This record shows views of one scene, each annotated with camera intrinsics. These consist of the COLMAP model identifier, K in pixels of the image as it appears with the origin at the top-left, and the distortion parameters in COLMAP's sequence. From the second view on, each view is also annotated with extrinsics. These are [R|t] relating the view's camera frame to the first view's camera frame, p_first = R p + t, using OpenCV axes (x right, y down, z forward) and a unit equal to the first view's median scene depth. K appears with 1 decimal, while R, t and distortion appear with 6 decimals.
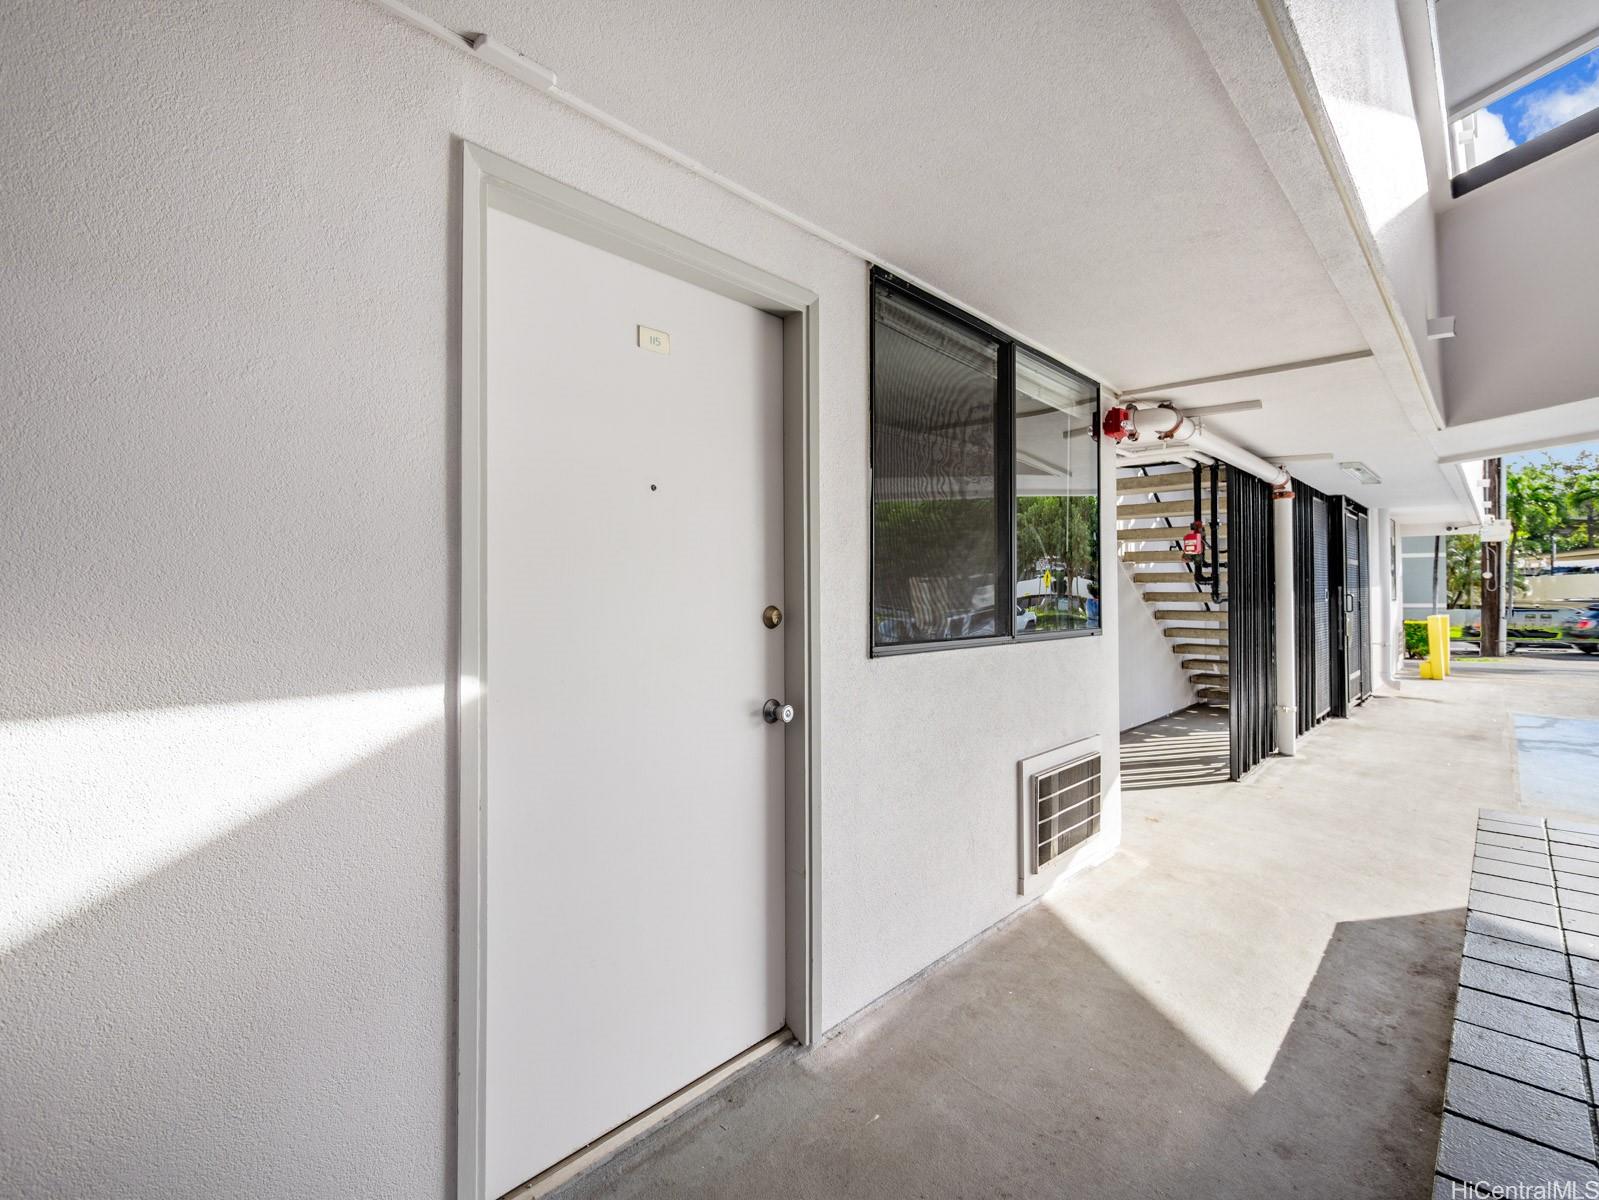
lens RADIAL K [[776.8, 0, 799.5], [0, 776.8, 600.0], [0, 0, 1]] dist [0.000553, 0.001712]
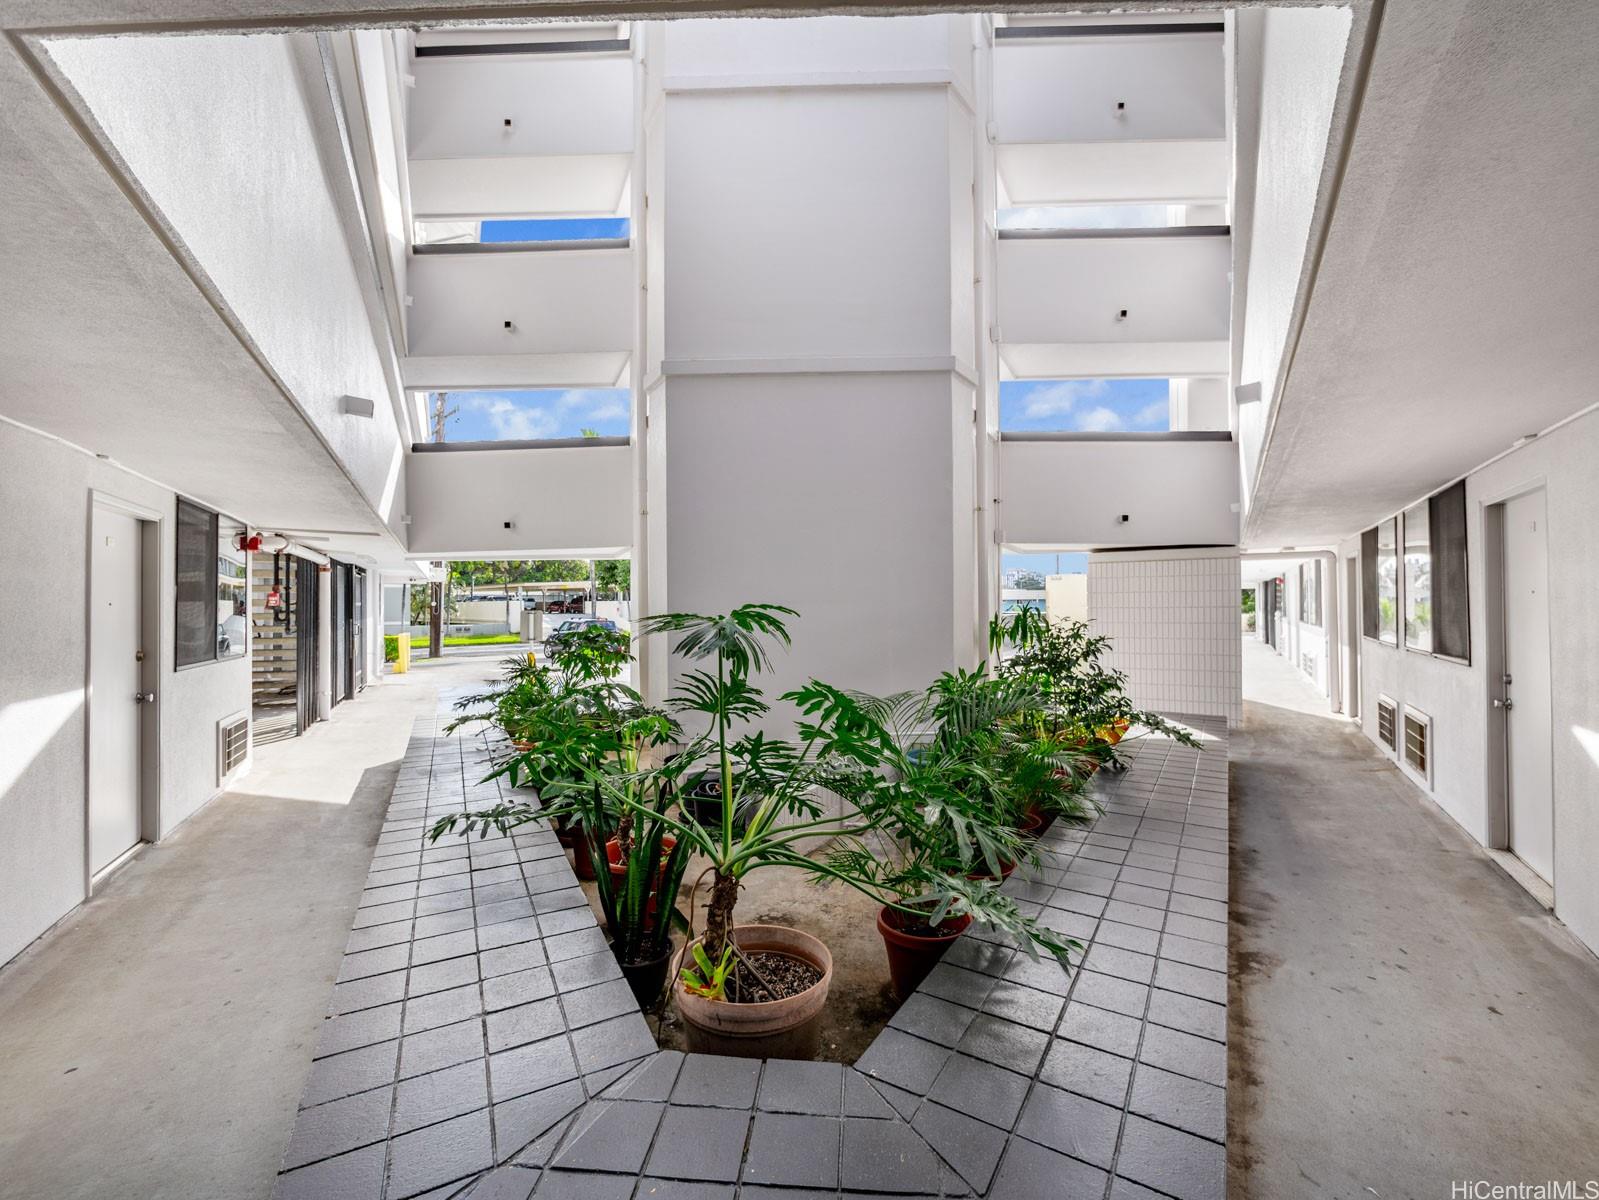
lens RADIAL K [[667.4, 0, 791.9], [0, 667.4, 597.9], [0, 0, 1]] dist [-0.008934, 0.000769]
pose [[0.349379, 0.025287, 0.936640, -0.437731], [0.001253, 0.999622, -0.027455, -0.034288], [-0.936980, 0.010766, 0.349216, -0.537427]]
